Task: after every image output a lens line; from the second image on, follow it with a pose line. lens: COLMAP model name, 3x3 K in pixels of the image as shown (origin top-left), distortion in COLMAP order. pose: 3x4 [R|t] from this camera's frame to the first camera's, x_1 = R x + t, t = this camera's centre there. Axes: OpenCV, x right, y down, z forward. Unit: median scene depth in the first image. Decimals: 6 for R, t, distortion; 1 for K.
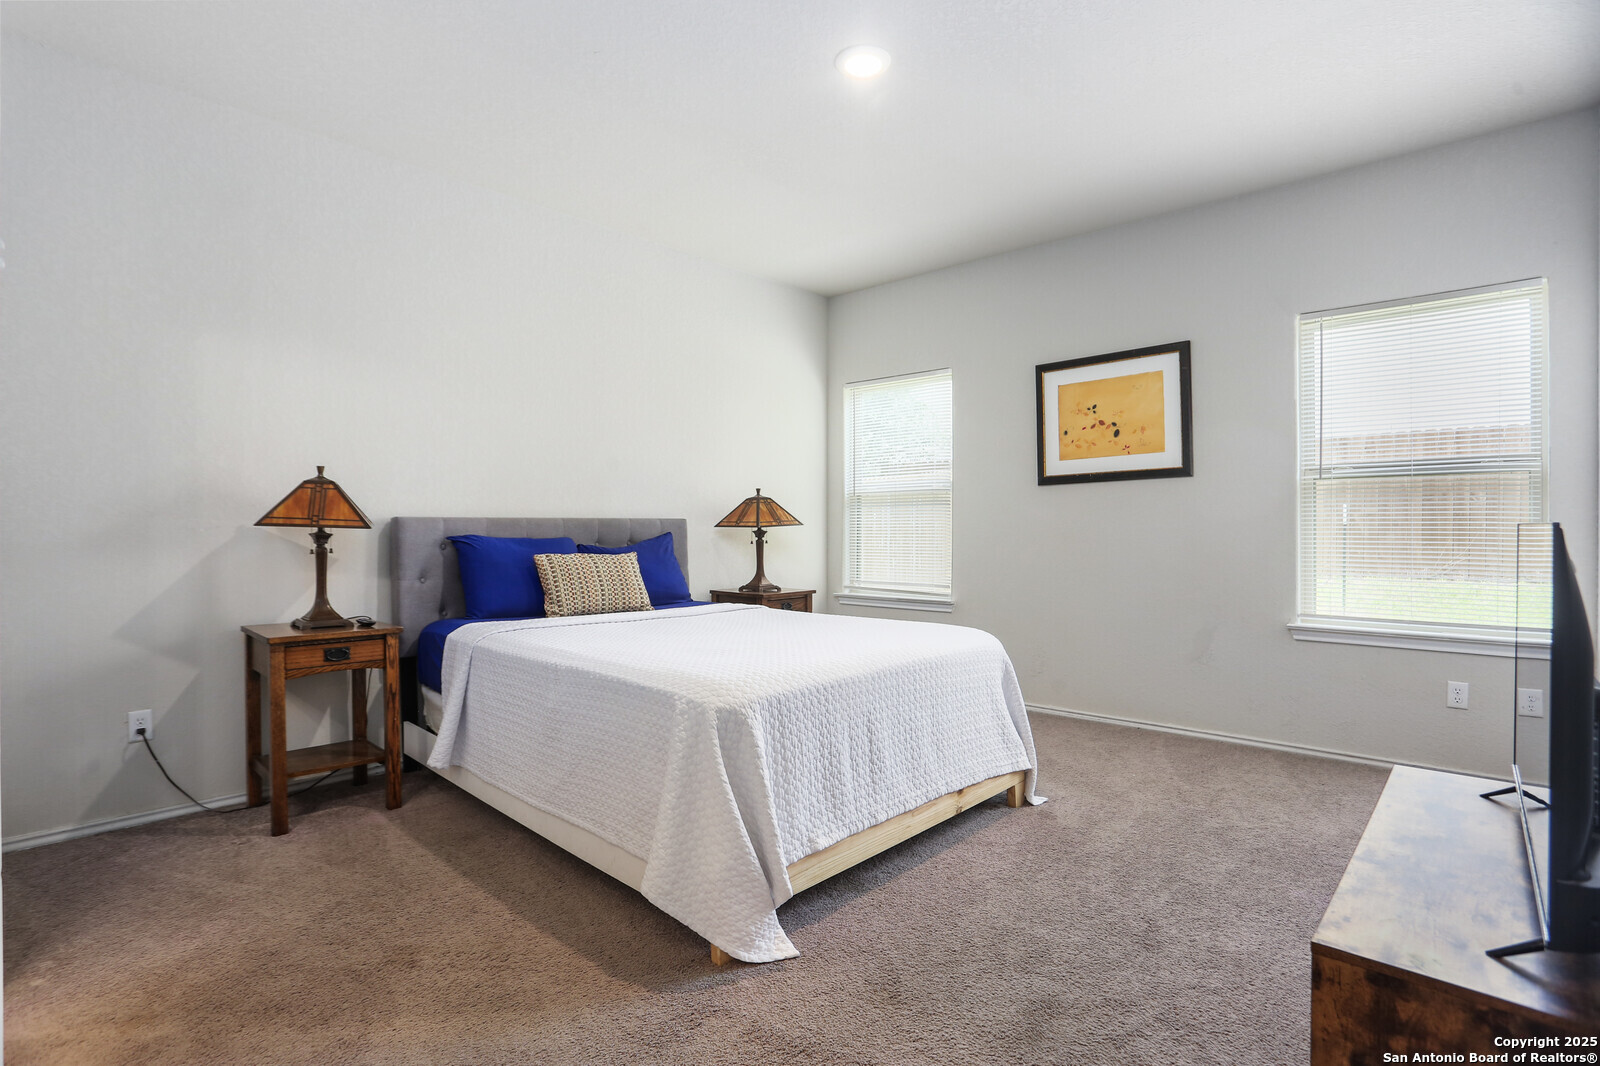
lens RADIAL K [[765.8, 0, 796.9], [0, 765.8, 548.7], [0, 0, 1]] dist [-0.000297, -0.000009]
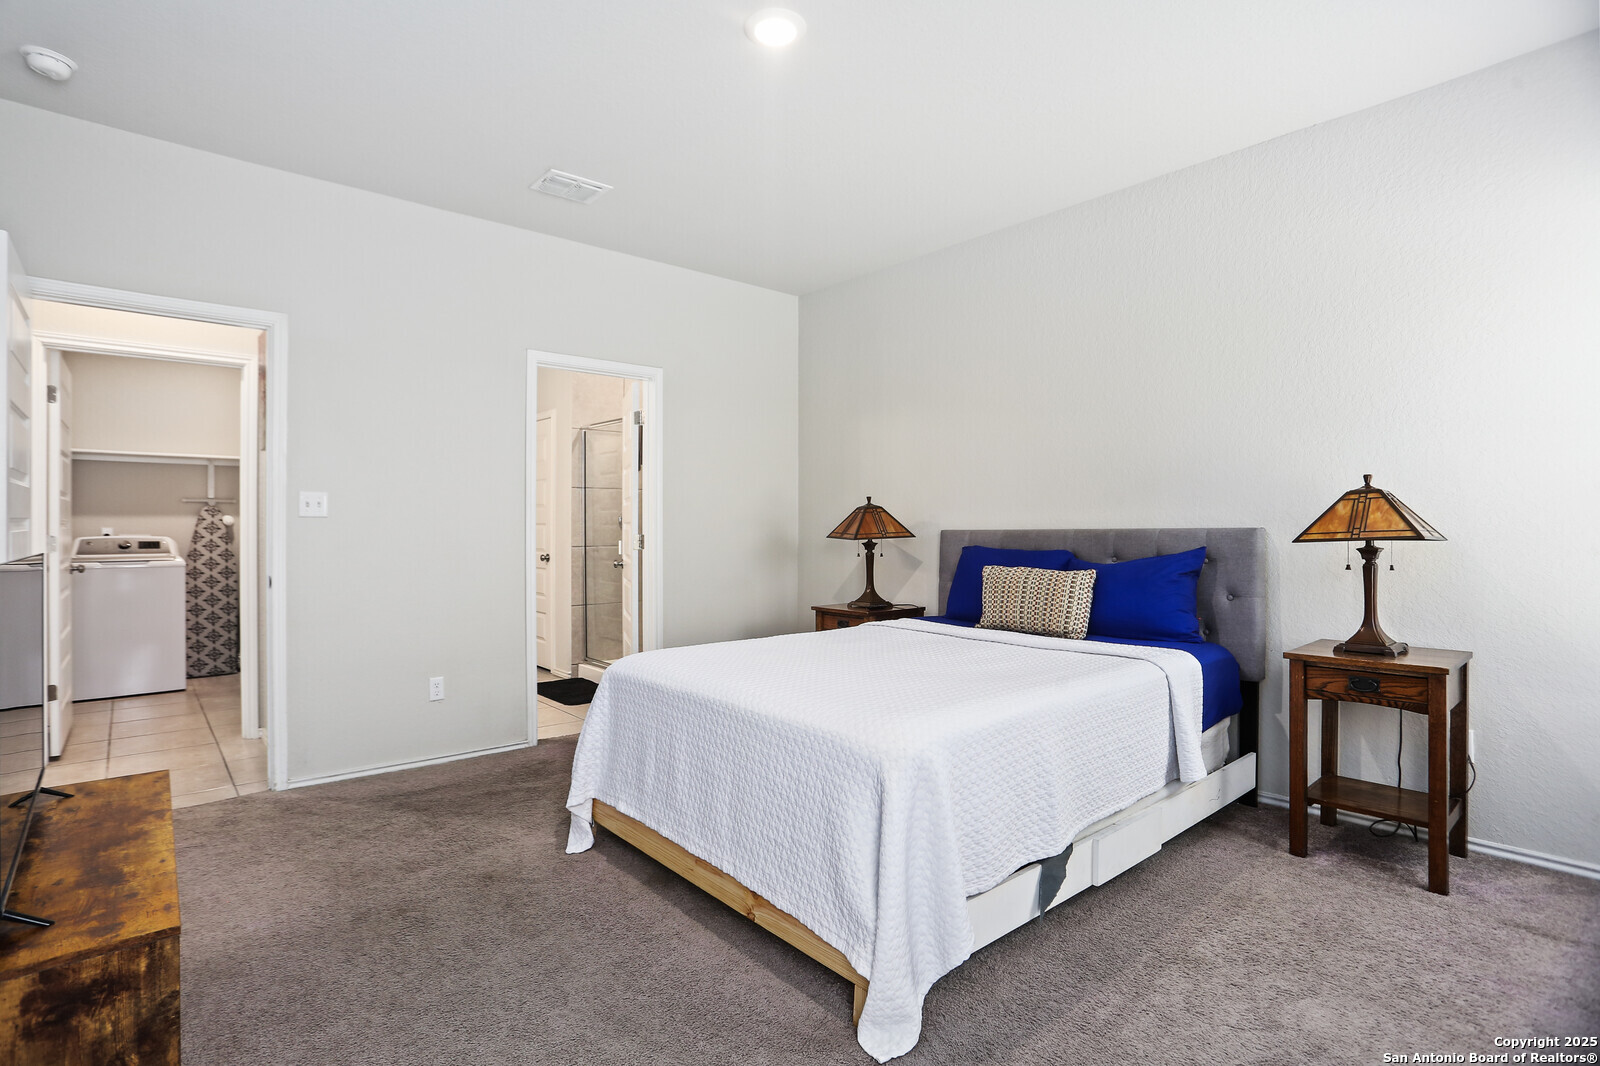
lens RADIAL K [[779.4, 0, 800.0], [0, 779.4, 533.0], [0, 0, 1]] dist [-0.044956, -0.000240]
pose [[-0.113645, -0.006972, -0.993497, 0.839646], [-0.032678, 0.999461, -0.003276, -0.028202], [0.992984, 0.032093, -0.113812, 0.986508]]
